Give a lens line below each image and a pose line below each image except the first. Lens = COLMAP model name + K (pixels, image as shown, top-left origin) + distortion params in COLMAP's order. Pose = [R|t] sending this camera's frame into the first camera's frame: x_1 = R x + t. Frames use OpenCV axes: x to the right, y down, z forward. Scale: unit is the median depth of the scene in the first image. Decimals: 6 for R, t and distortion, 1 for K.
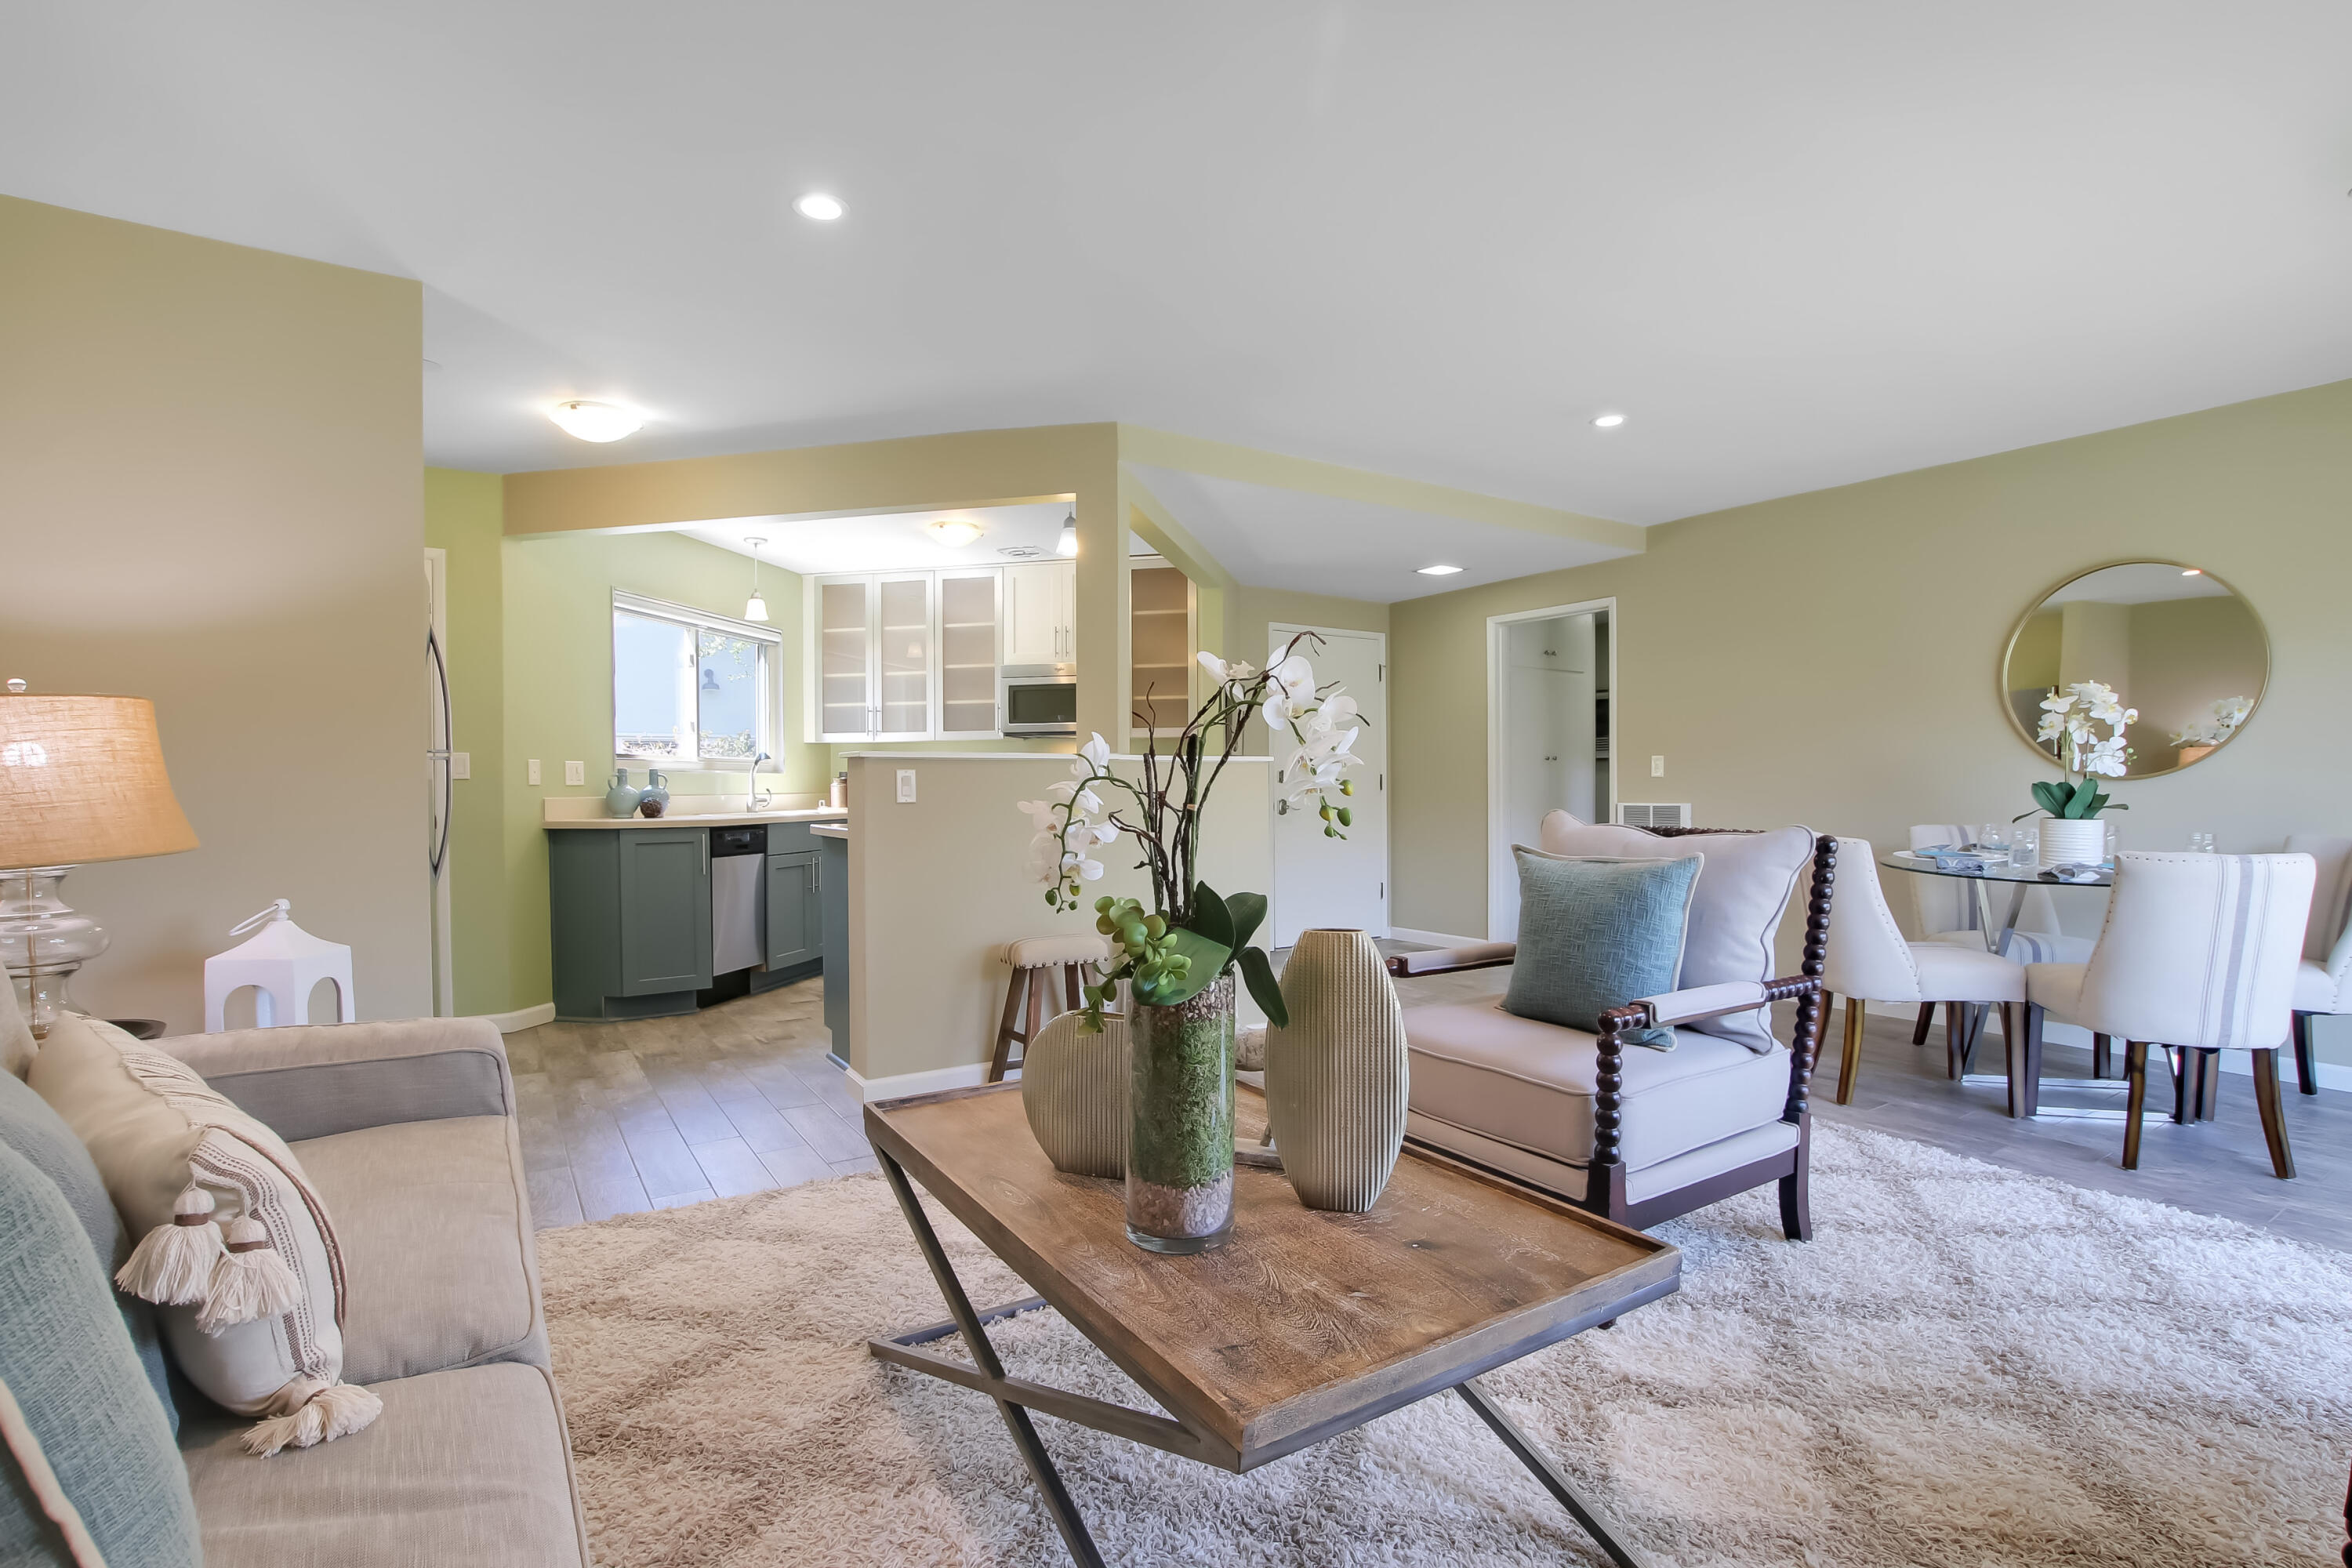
lens RADIAL K [[1087.1, 0, 1172.8], [0, 1087.1, 787.6], [0, 0, 1]] dist [-0.032392, 0.004127]
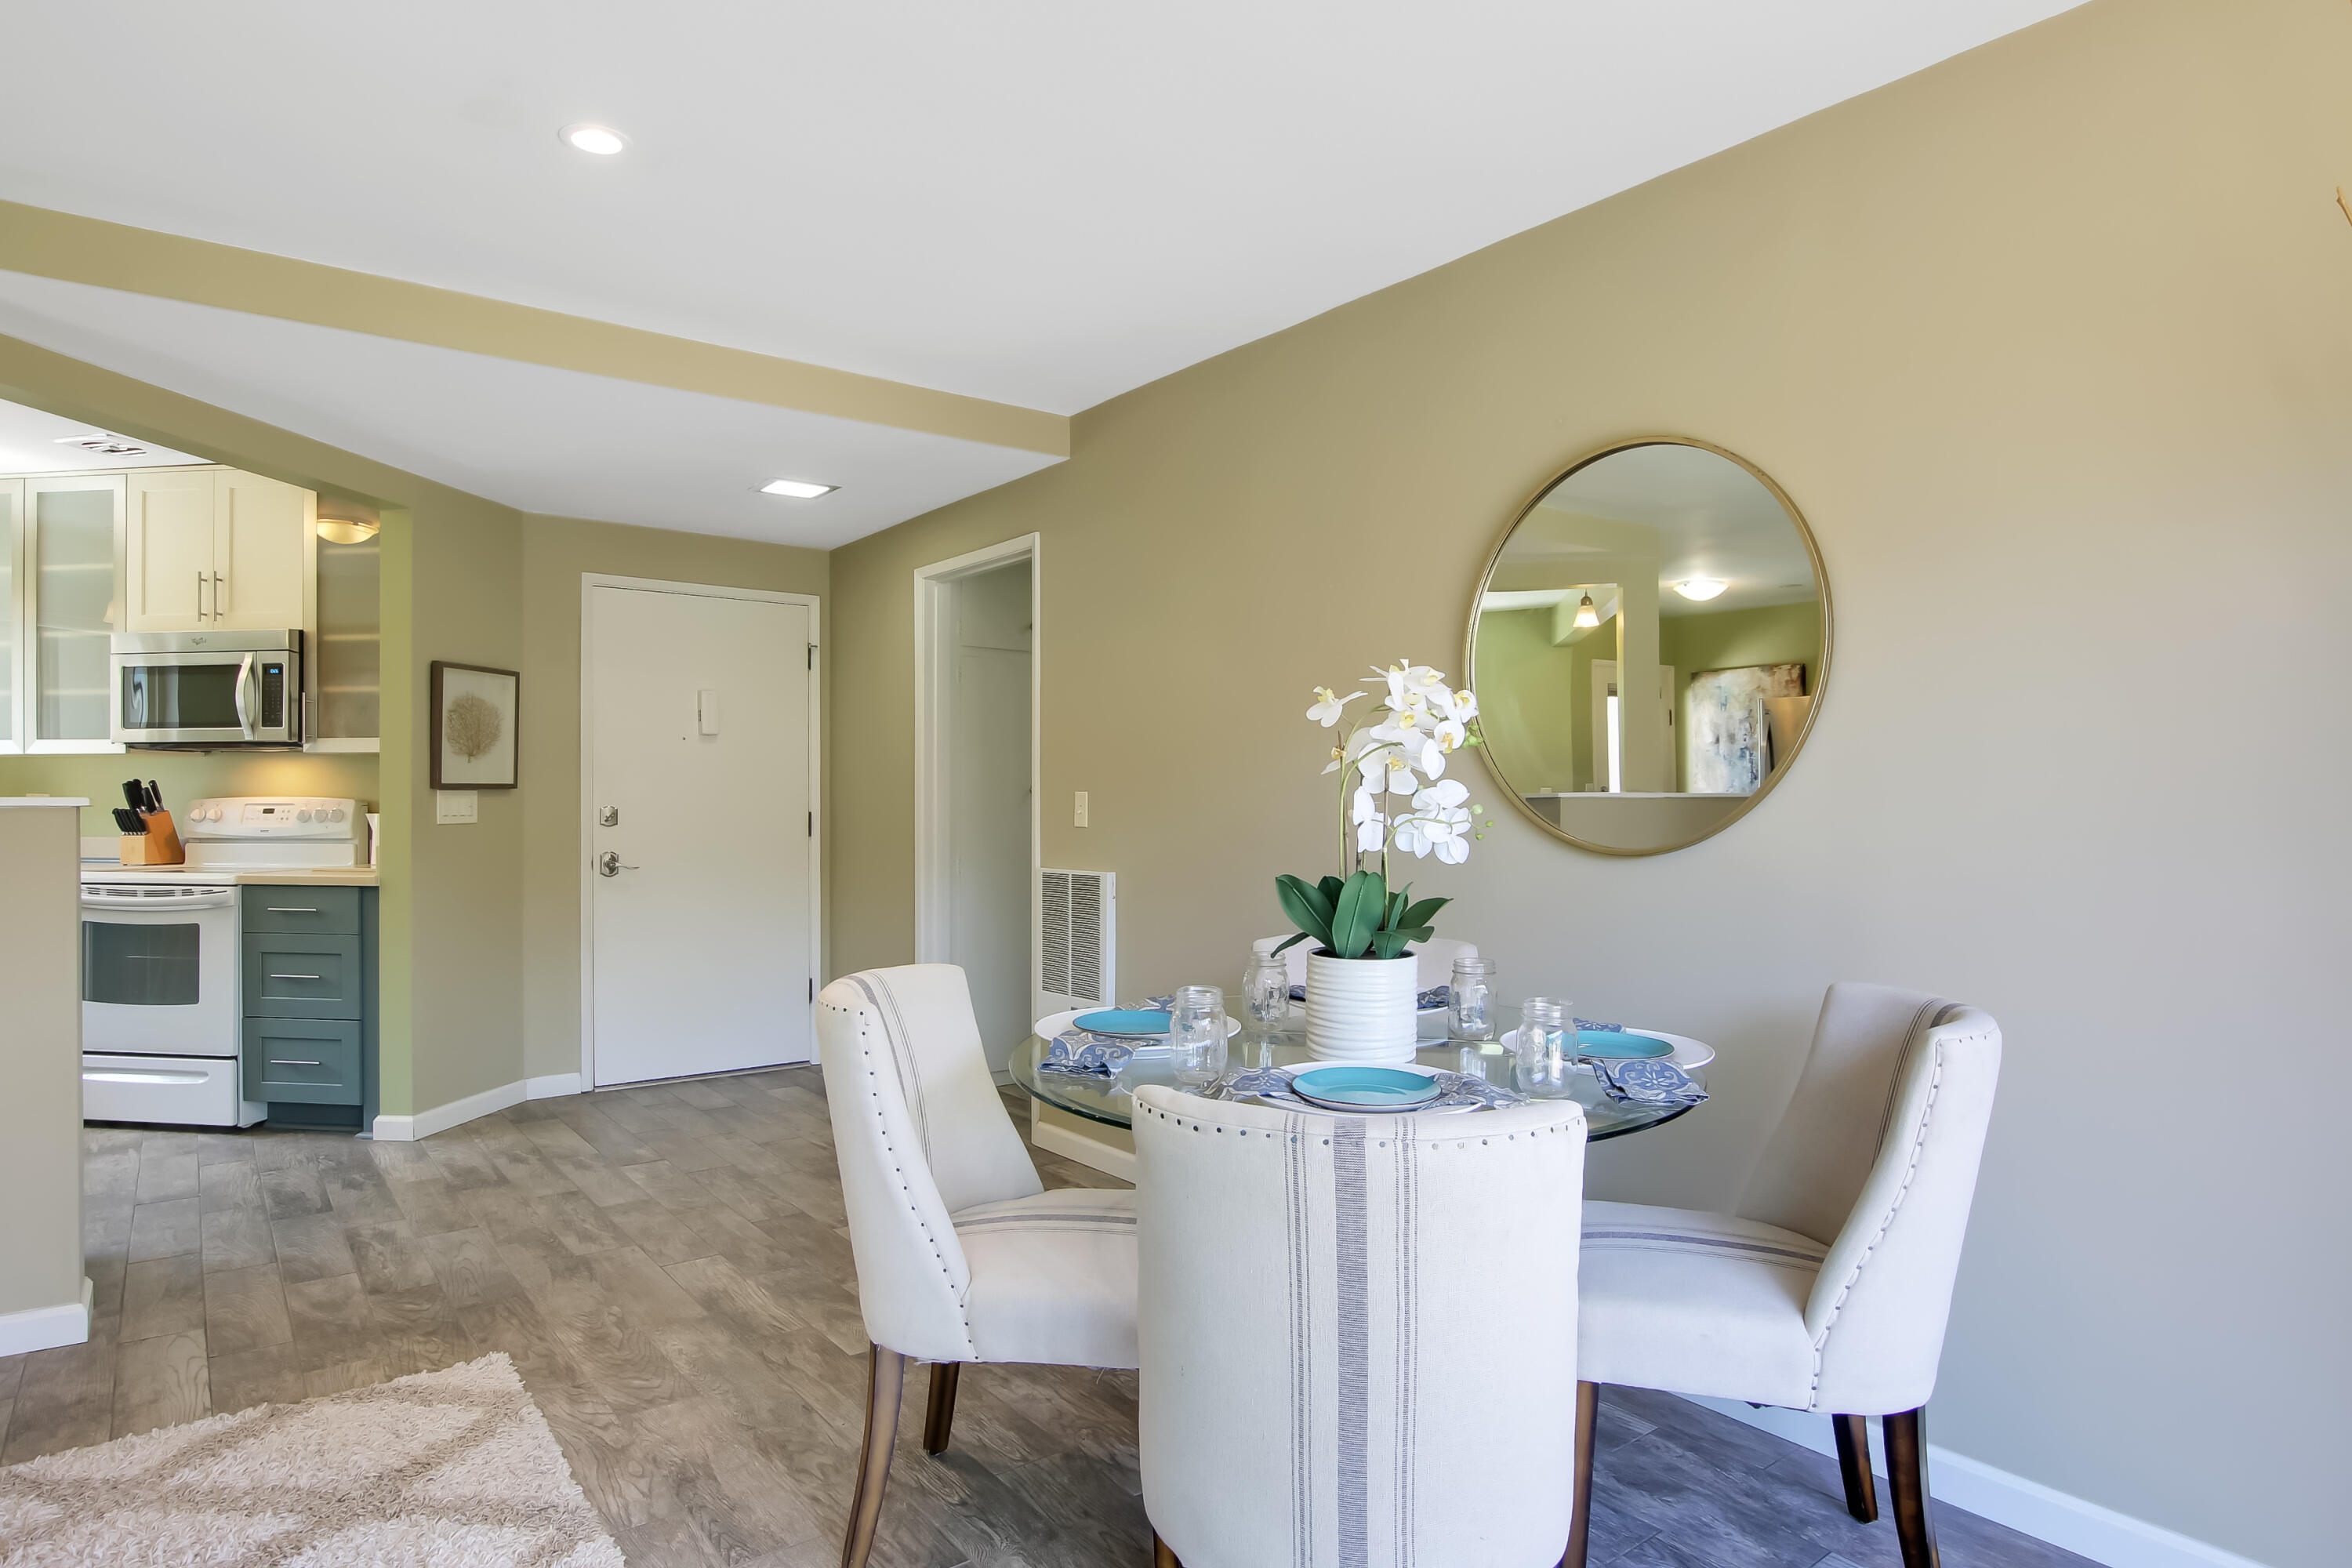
lens RADIAL K [[1293.8, 0, 1177.6], [0, 1293.8, 783.0], [0, 0, 1]] dist [-0.017490, -0.002897]
pose [[0.998177, 0.011172, 0.059315, 0.453797], [-0.009835, 0.999692, -0.022780, -0.019626], [-0.059551, 0.022155, 0.997979, 0.274225]]
